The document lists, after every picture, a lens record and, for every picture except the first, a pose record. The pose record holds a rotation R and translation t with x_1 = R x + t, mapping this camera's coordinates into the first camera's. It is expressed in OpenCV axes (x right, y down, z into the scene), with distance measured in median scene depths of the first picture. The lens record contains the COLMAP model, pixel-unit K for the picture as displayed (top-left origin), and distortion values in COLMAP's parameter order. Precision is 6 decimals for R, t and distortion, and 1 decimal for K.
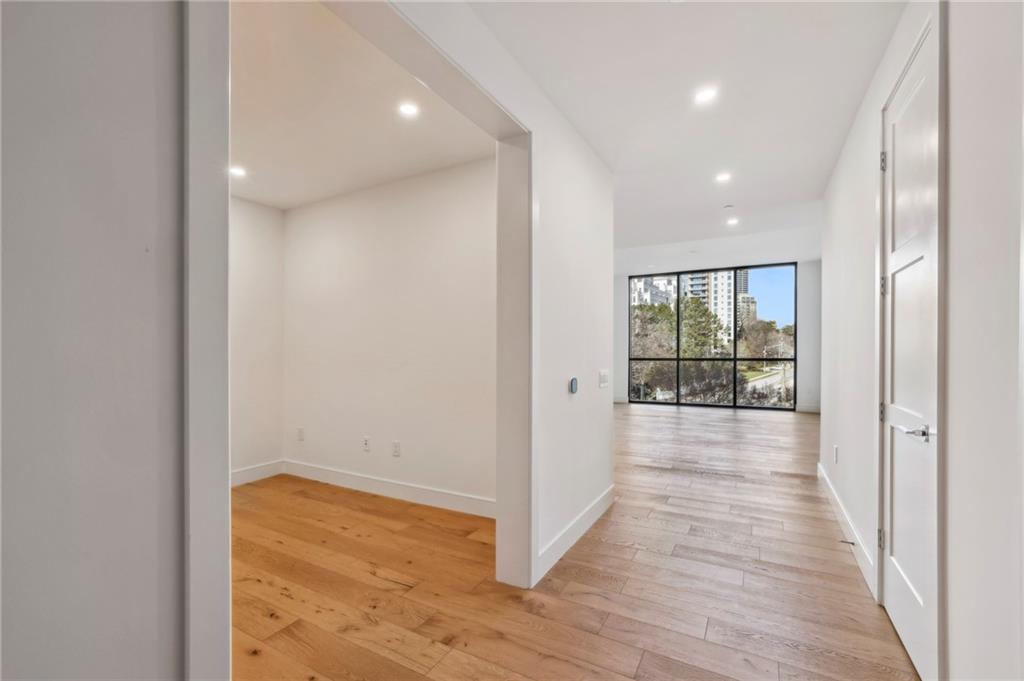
lens RADIAL K [[444.1, 0, 514.7], [0, 444.1, 358.9], [0, 0, 1]] dist [-0.001049, 0.000158]
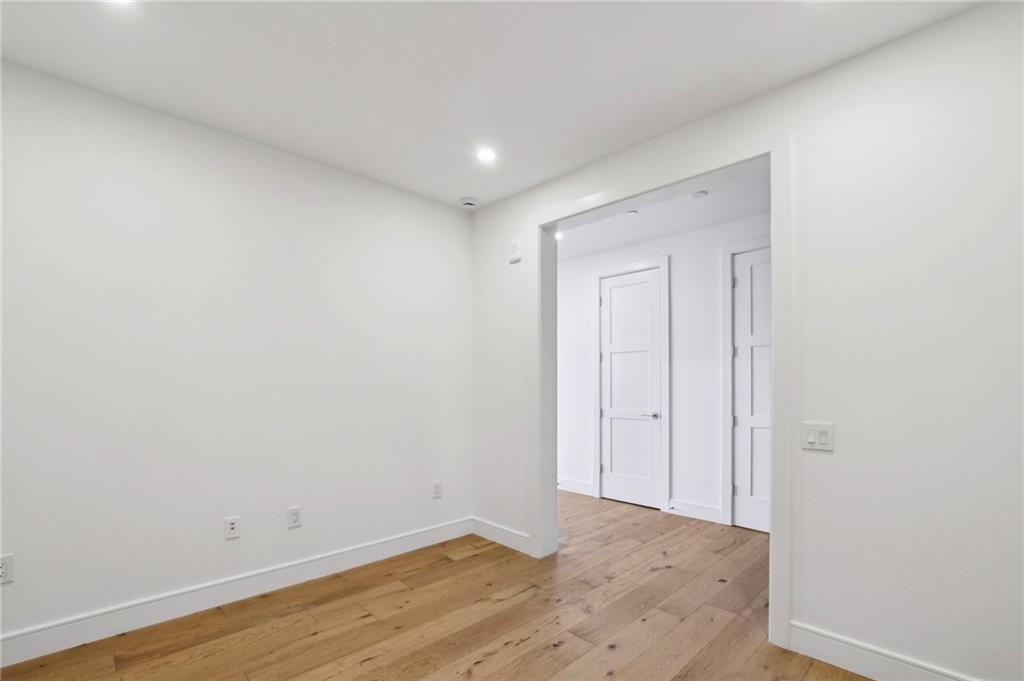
lens RADIAL K [[452.8, 0, 507.3], [0, 452.8, 336.9], [0, 0, 1]] dist [-0.047771, 0.017710]
pose [[0.293222, 0.098585, 0.950948, -1.394499], [0.014135, 0.994113, -0.107419, -0.010809], [-0.955940, 0.044939, 0.290102, 0.678705]]
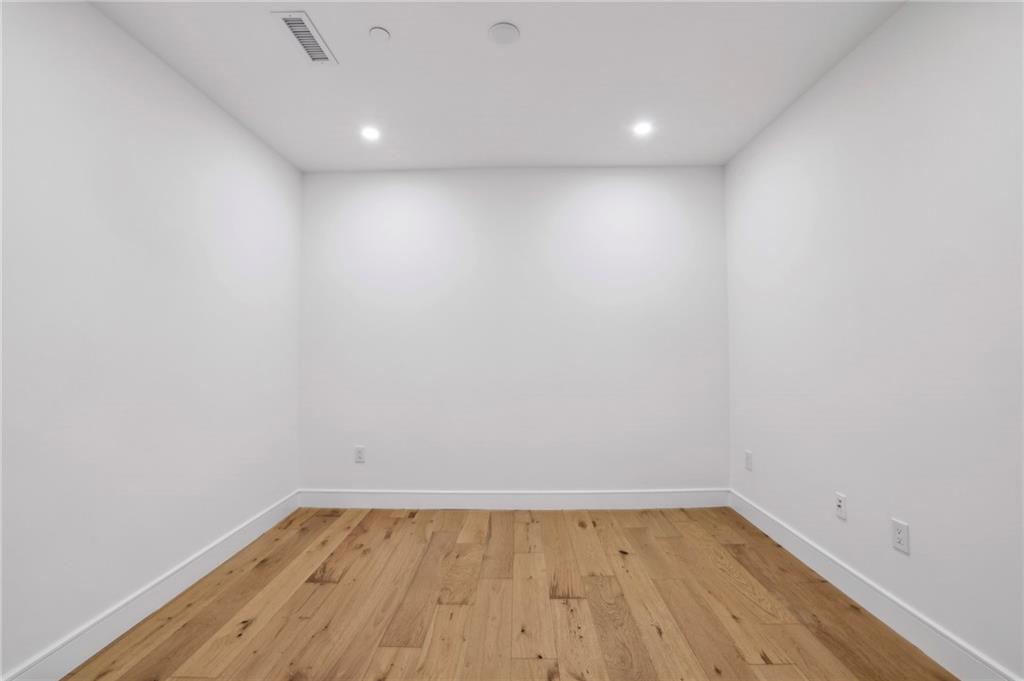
lens RADIAL K [[438.8, 0, 515.7], [0, 438.8, 338.3], [0, 0, 1]] dist [-0.032124, 0.000148]
pose [[0.471369, -0.022505, -0.881649, -0.069901], [-0.016853, 0.999262, -0.034517, 0.006862], [0.881775, 0.031129, 0.470642, 0.595303]]
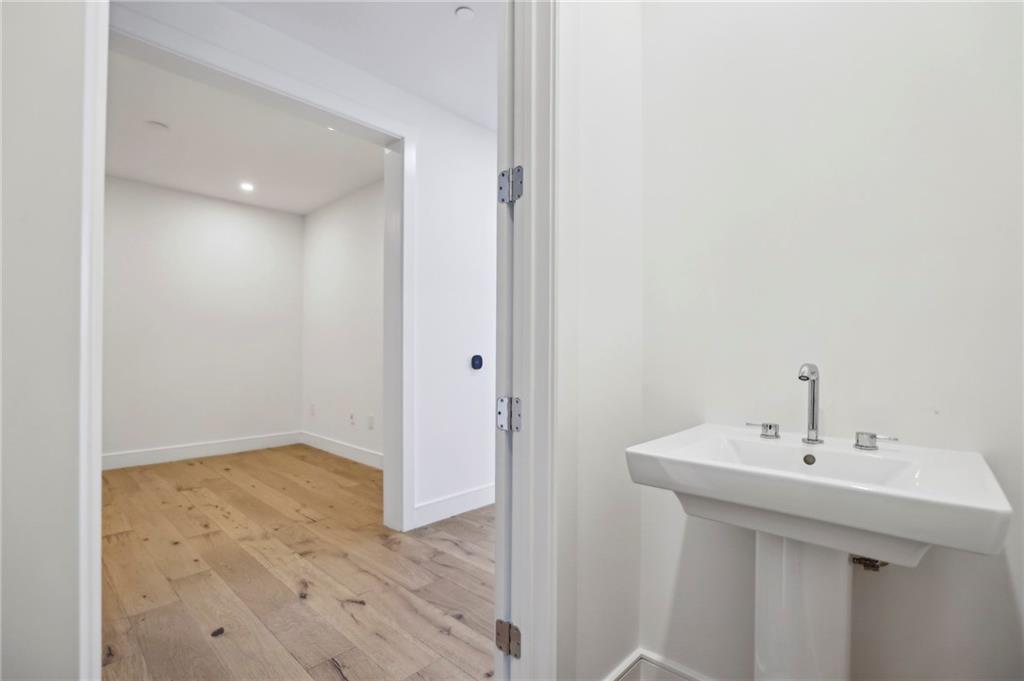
lens RADIAL K [[480.7, 0, 516.5], [0, 480.7, 352.6], [0, 0, 1]] dist [-0.001492, -0.000309]
pose [[0.967753, 0.006971, -0.251803, 0.603645], [-0.012131, 0.999747, -0.018947, 0.072070], [0.251607, 0.021390, 0.967593, -0.130473]]
